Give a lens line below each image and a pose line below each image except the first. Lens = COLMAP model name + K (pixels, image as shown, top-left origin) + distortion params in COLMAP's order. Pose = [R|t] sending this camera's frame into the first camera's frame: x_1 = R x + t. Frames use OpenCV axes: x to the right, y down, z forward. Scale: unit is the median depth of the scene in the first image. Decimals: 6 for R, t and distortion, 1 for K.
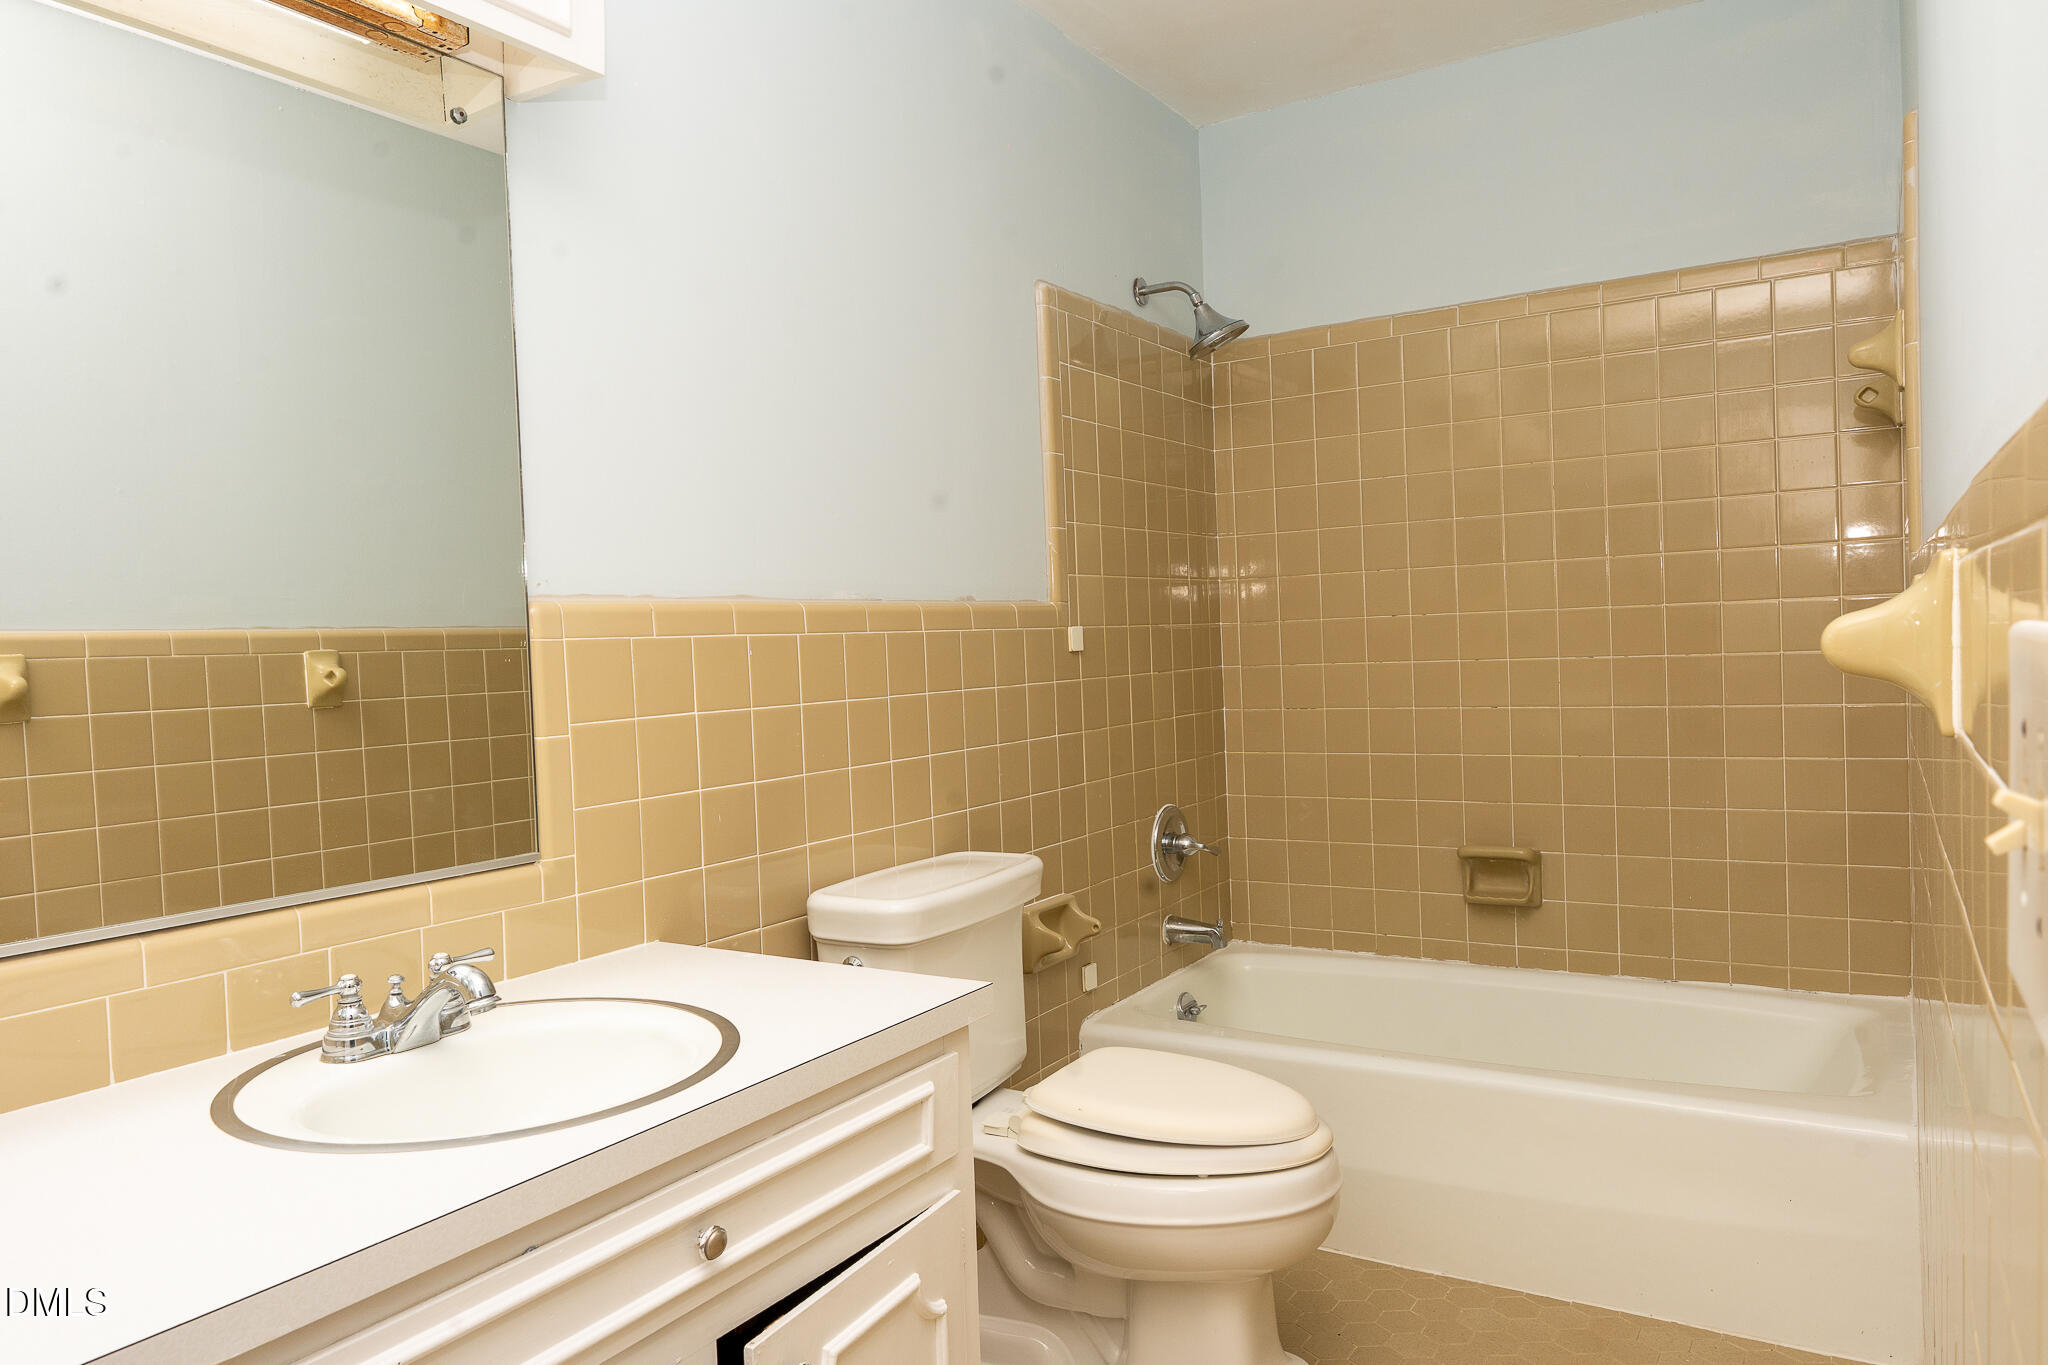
lens RADIAL K [[1370.1, 0, 1046.9], [0, 1370.1, 682.9], [0, 0, 1]] dist [-0.005433, -0.000421]
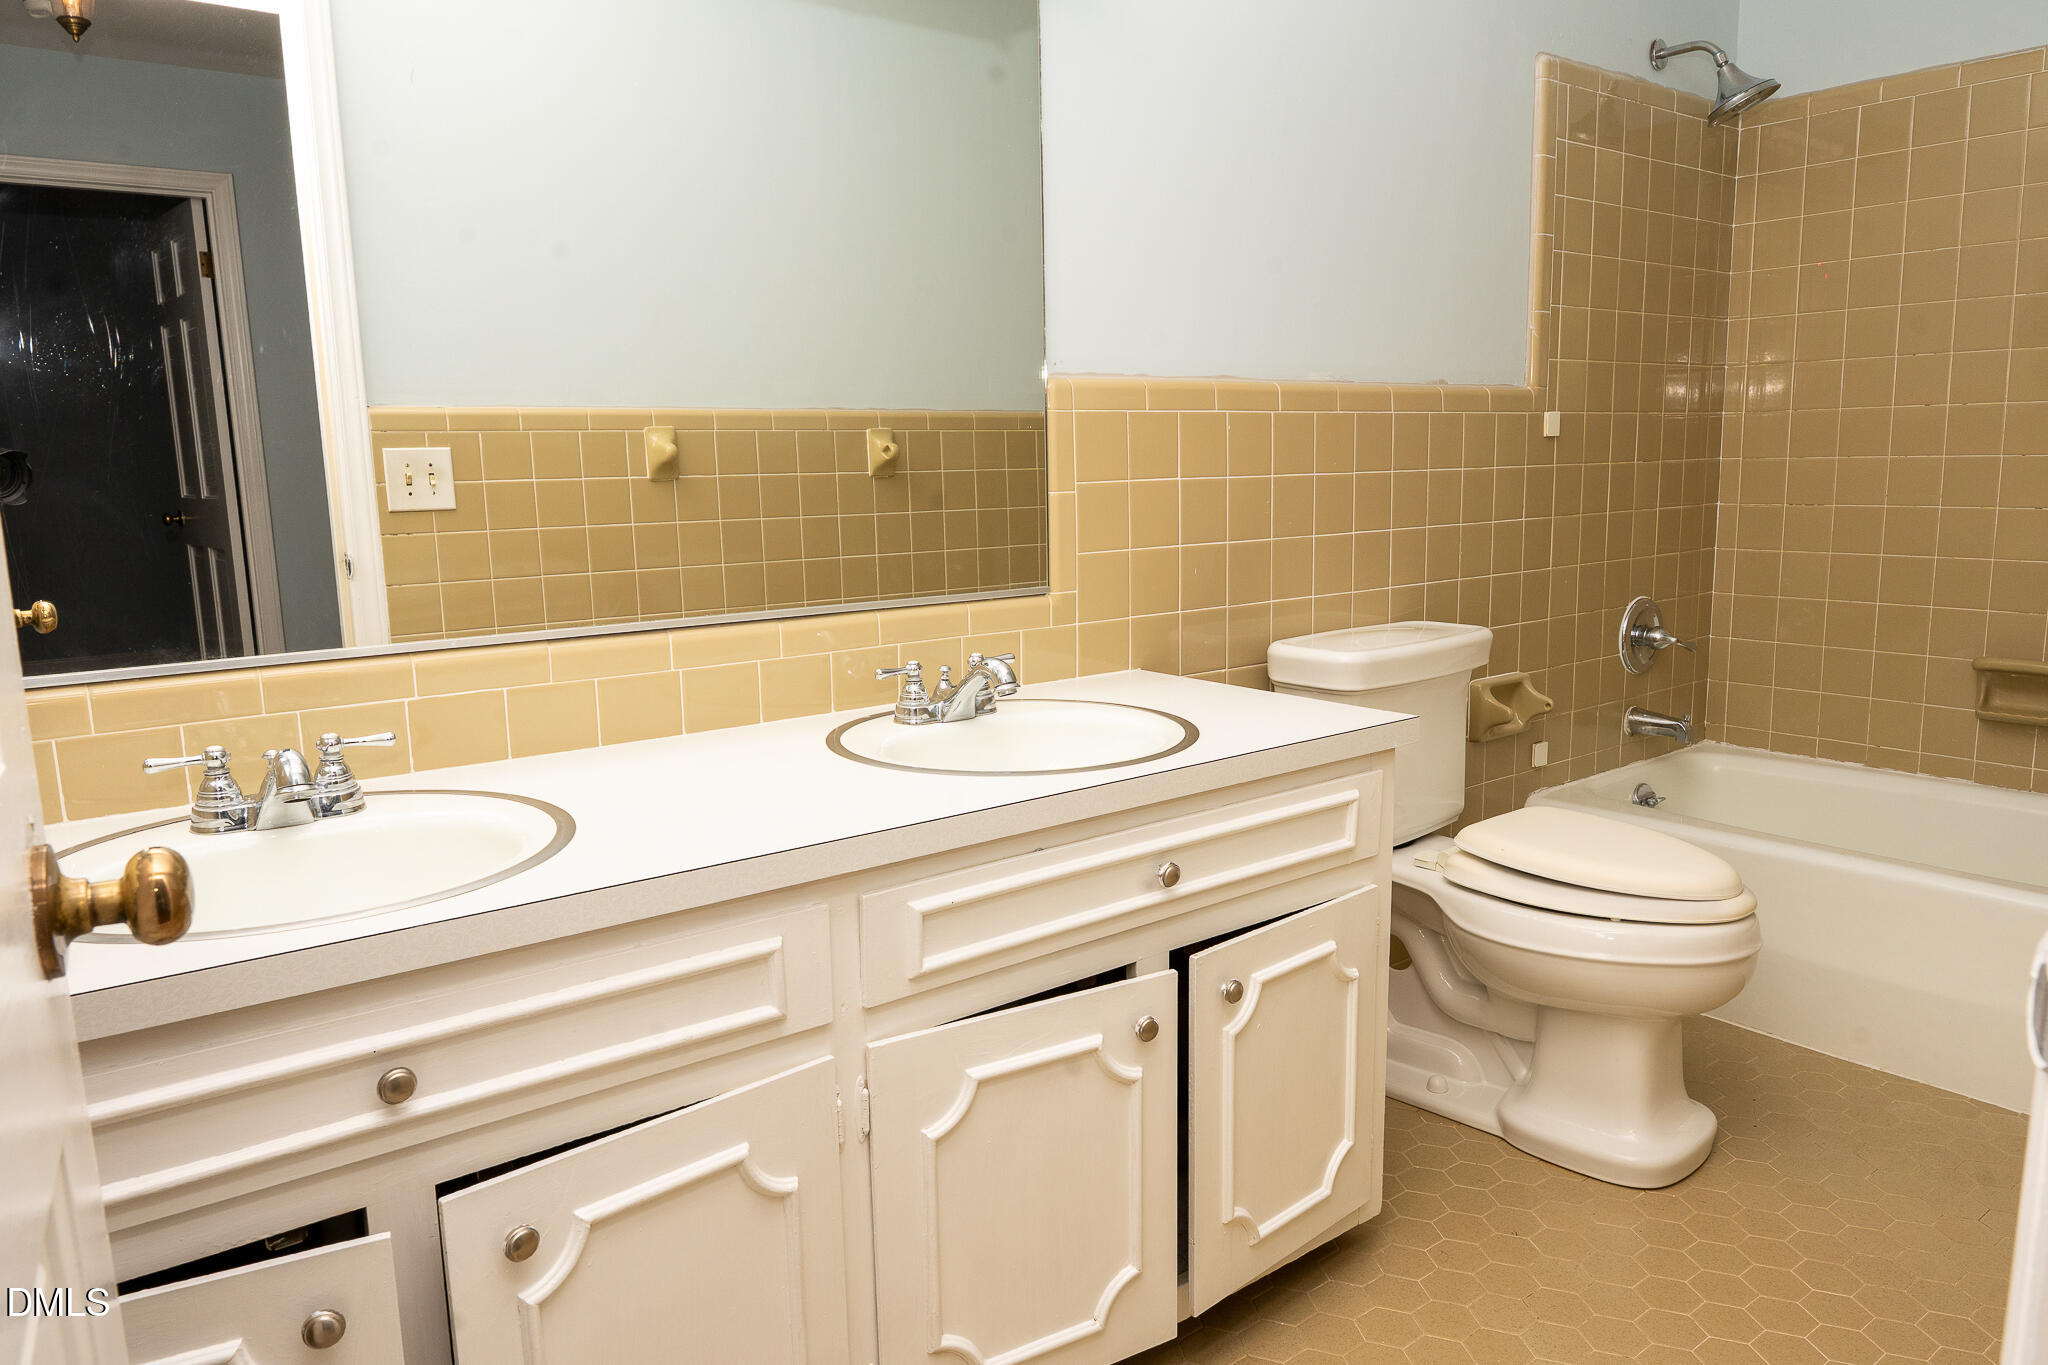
lens RADIAL K [[1368.2, 0, 1033.8], [0, 1368.2, 676.1], [0, 0, 1]] dist [0.004522, -0.023647]
pose [[0.934078, 0.074751, -0.349158, 0.033690], [-0.025571, 0.989335, 0.143397, 0.018500], [0.356153, -0.125015, 0.926027, -0.100891]]
